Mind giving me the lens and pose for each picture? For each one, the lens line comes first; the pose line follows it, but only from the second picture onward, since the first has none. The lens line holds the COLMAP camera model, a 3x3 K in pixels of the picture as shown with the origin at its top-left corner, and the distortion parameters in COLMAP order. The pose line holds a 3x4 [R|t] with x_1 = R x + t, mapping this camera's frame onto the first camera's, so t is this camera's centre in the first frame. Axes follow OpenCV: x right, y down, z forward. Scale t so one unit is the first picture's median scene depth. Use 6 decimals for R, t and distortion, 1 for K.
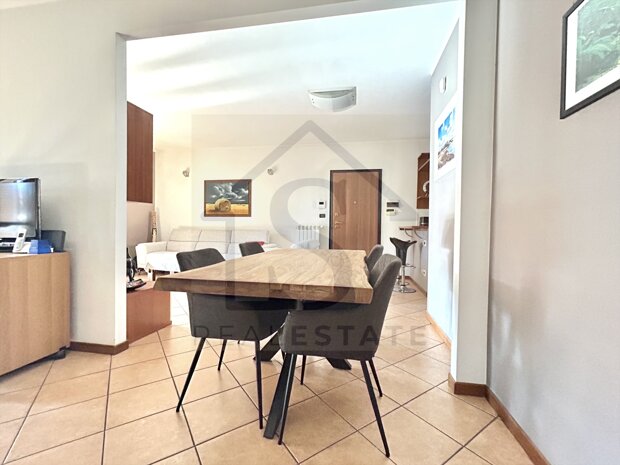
lens RADIAL K [[271.8, 0, 301.0], [0, 271.8, 229.2], [0, 0, 1]] dist [0.003902, 0.000147]
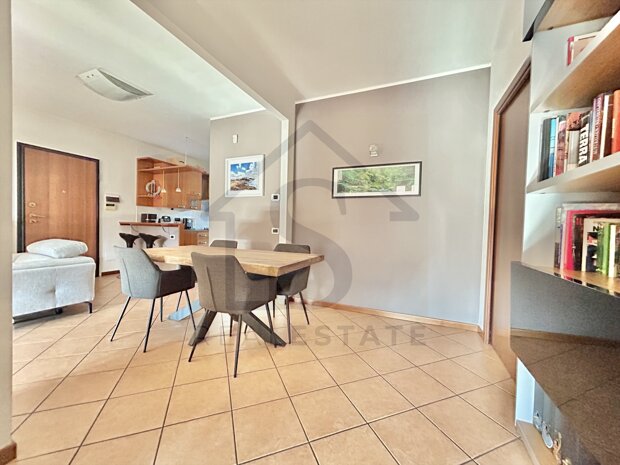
lens RADIAL K [[249.8, 0, 314.0], [0, 249.8, 232.6], [0, 0, 1]] dist [-0.001529, -0.000479]
pose [[0.201824, -0.035094, 0.978793, -0.368829], [-0.014695, 0.999137, 0.038853, -0.015090], [-0.979311, -0.022225, 0.201135, 0.094666]]
